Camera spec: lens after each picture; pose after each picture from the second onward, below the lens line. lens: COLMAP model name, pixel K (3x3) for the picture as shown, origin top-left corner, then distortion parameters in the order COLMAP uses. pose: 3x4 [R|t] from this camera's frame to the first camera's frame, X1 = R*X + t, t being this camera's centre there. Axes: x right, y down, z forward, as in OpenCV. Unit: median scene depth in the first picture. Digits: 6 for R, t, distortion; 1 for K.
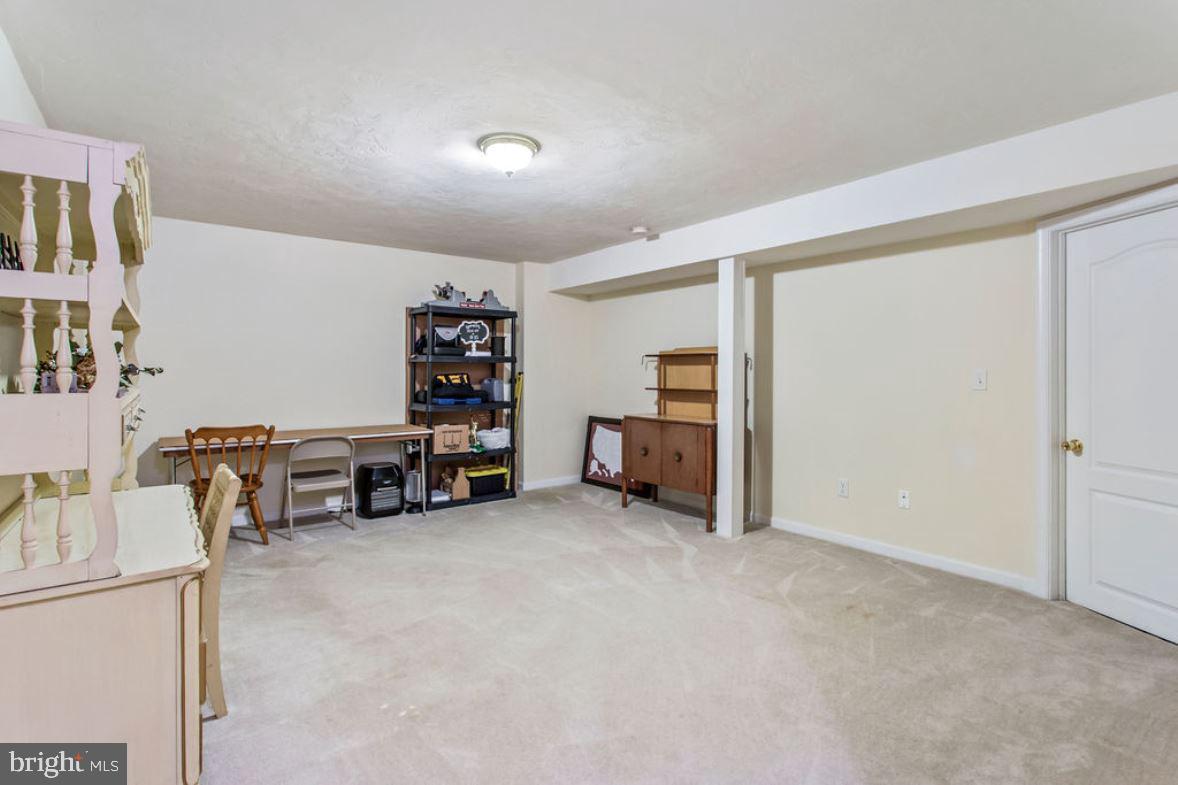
lens RADIAL K [[555.9, 0, 584.4], [0, 555.9, 388.9], [0, 0, 1]] dist [0.001297, 0.000875]
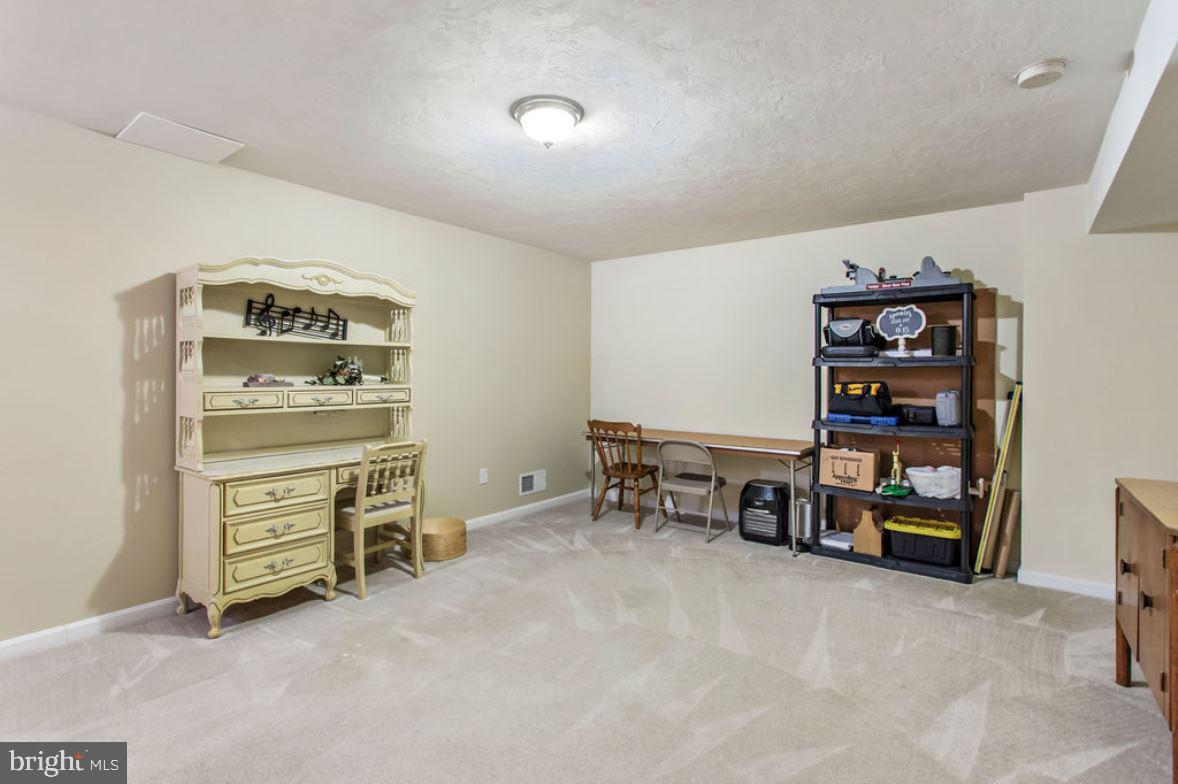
lens RADIAL K [[555.9, 0, 584.4], [0, 555.9, 388.4], [0, 0, 1]] dist [0.001297, 0.000875]
pose [[0.267127, 0.025389, -0.963327, 0.383256], [-0.038943, 0.999121, 0.015534, -0.015764], [0.962874, 0.033365, 0.267881, 0.453446]]
